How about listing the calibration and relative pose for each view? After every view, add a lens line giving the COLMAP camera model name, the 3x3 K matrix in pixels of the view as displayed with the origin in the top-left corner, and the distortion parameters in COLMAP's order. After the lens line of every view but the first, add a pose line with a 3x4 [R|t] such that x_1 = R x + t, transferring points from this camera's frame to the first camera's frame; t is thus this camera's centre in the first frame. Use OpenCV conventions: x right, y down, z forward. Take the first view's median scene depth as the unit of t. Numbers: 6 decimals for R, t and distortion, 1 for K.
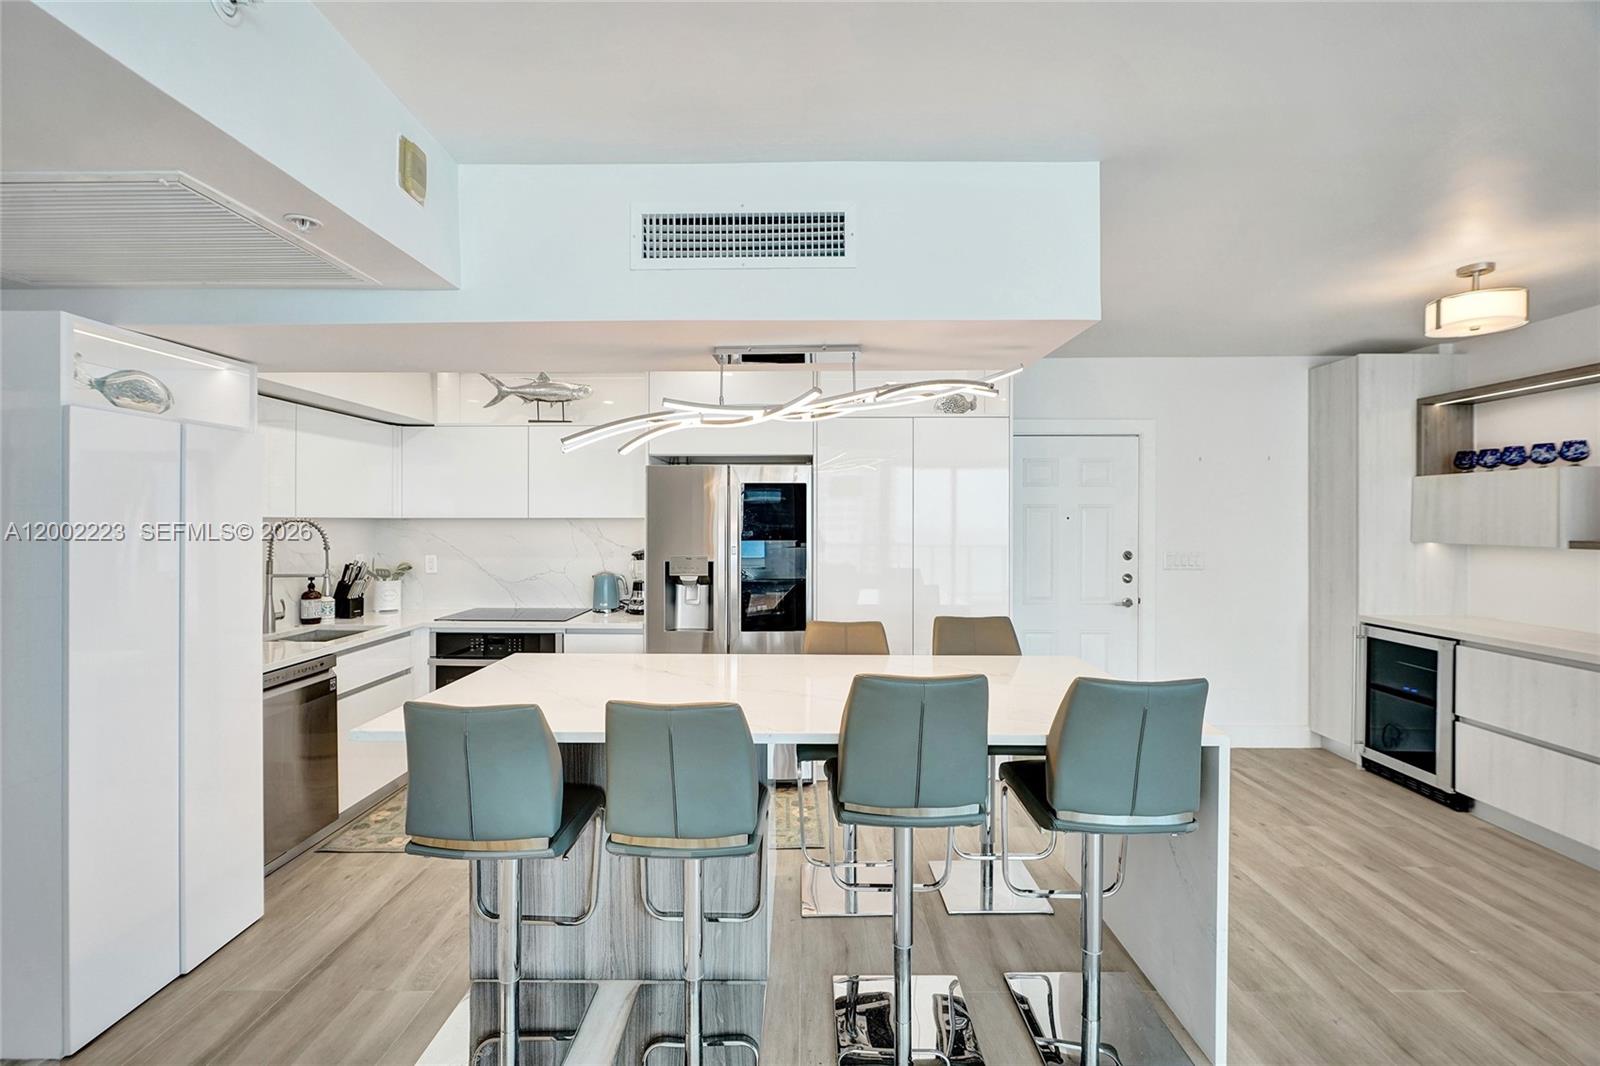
lens RADIAL K [[713.2, 0, 800.6], [0, 713.2, 519.1], [0, 0, 1]] dist [-0.001929, 0.000323]
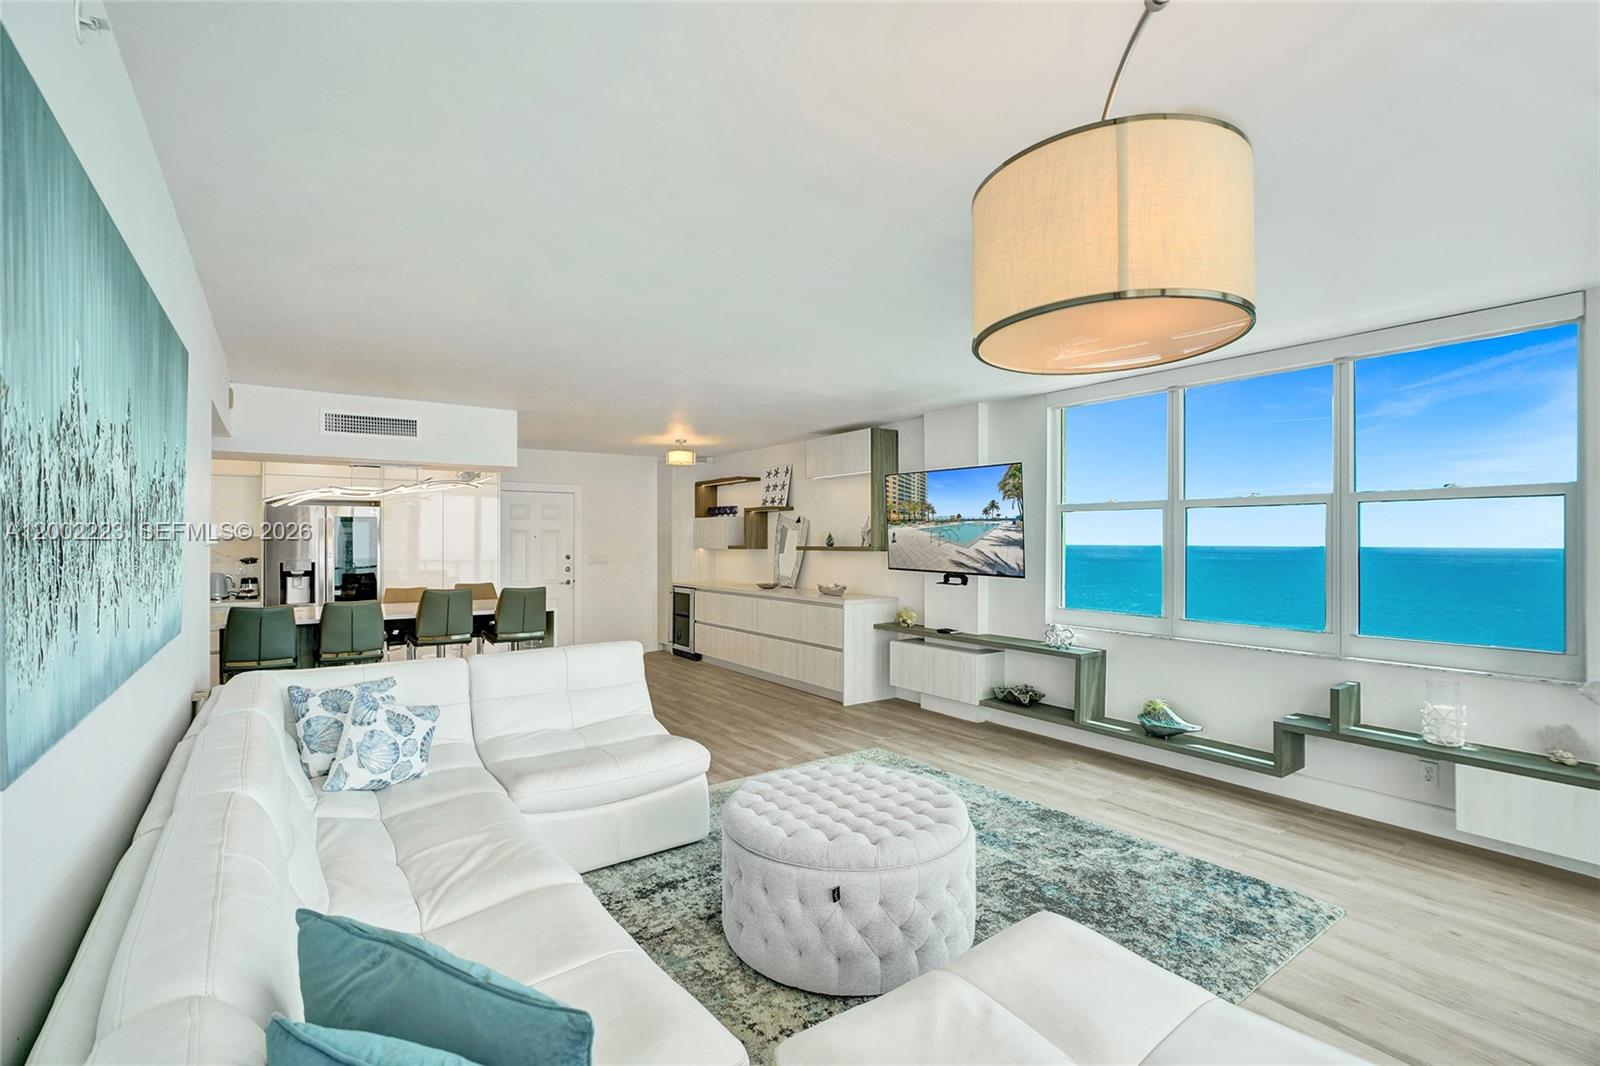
lens RADIAL K [[718.8, 0, 784.0], [0, 718.8, 542.5], [0, 0, 1]] dist [-0.001809, -0.000019]
pose [[0.823569, -0.002151, 0.567212, -0.172194], [0.002225, 0.999997, 0.000562, 0.013882], [-0.567212, 0.000799, 0.823571, -1.045289]]
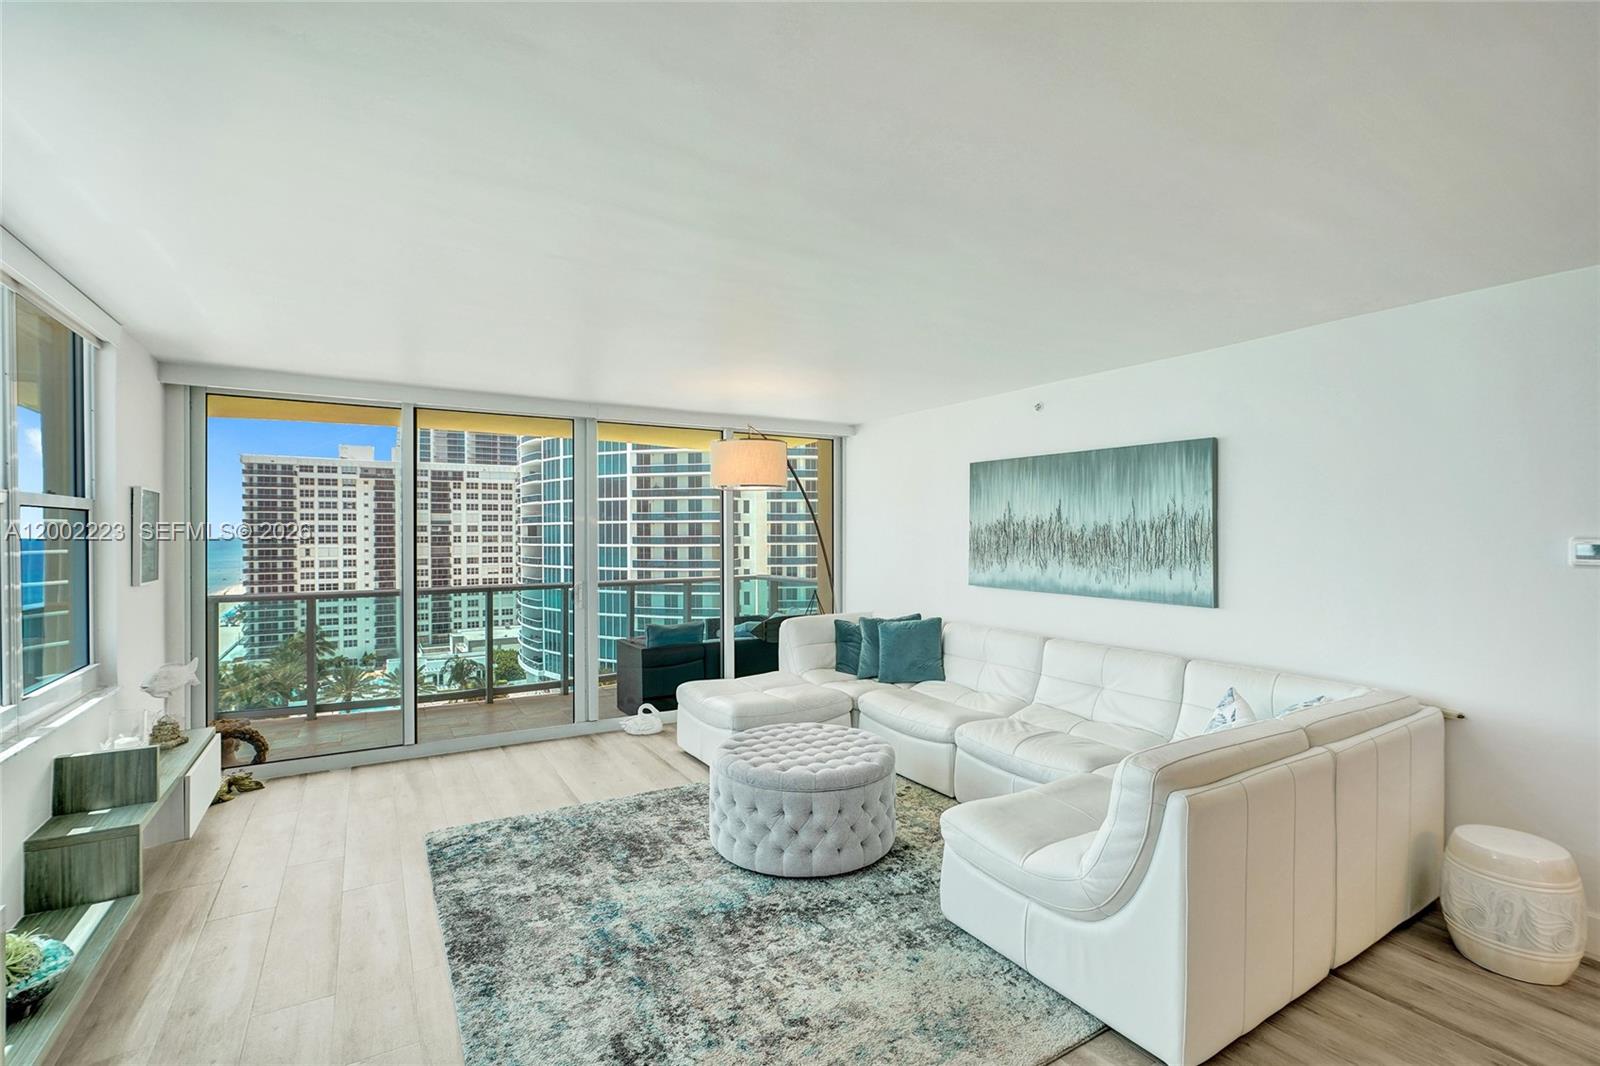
lens RADIAL K [[725.0, 0, 797.9], [0, 725.0, 532.4], [0, 0, 1]] dist [-0.011805, 0.000219]
pose [[-0.855049, 0.000820, -0.518547, 0.750094], [0.001140, 0.999999, -0.000298, -0.019314], [0.518546, -0.000846, -0.855049, 0.282201]]
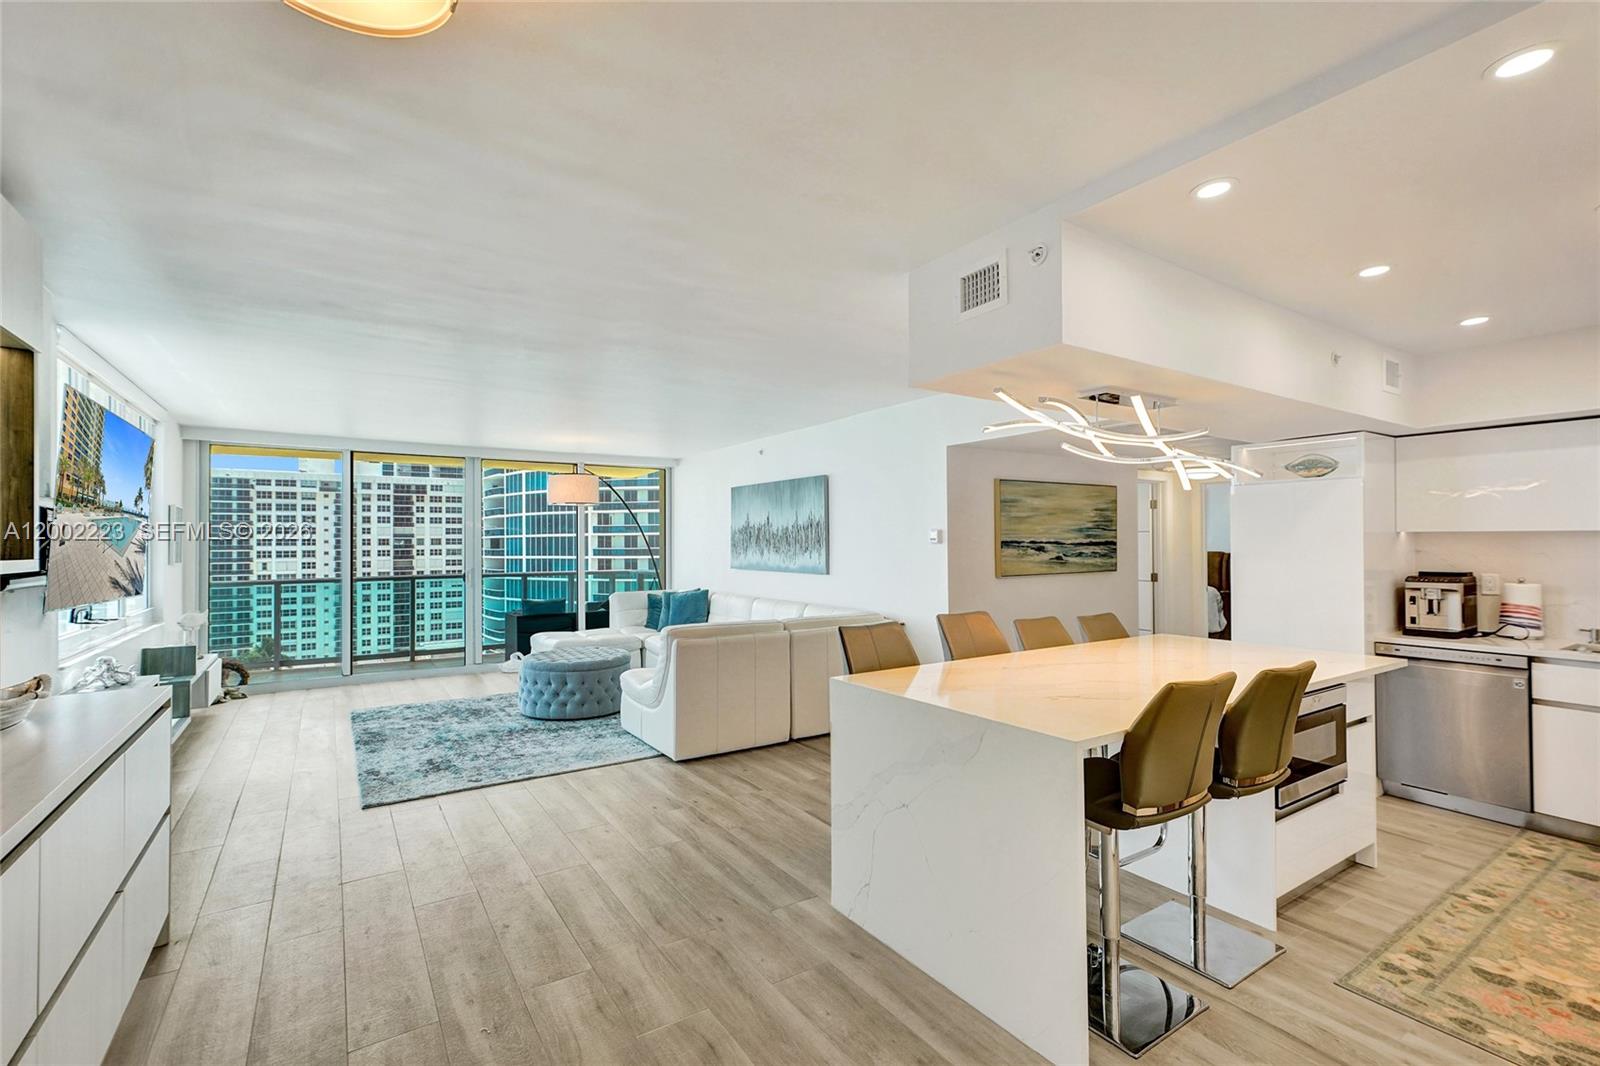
lens RADIAL K [[717.7, 0, 793.0], [0, 717.7, 535.0], [0, 0, 1]] dist [0.009638, 0.000270]
pose [[-0.836092, -0.002948, -0.548581, 0.736186], [0.005407, 0.999893, -0.013614, 0.014384], [0.548562, -0.014349, -0.835987, 1.096914]]
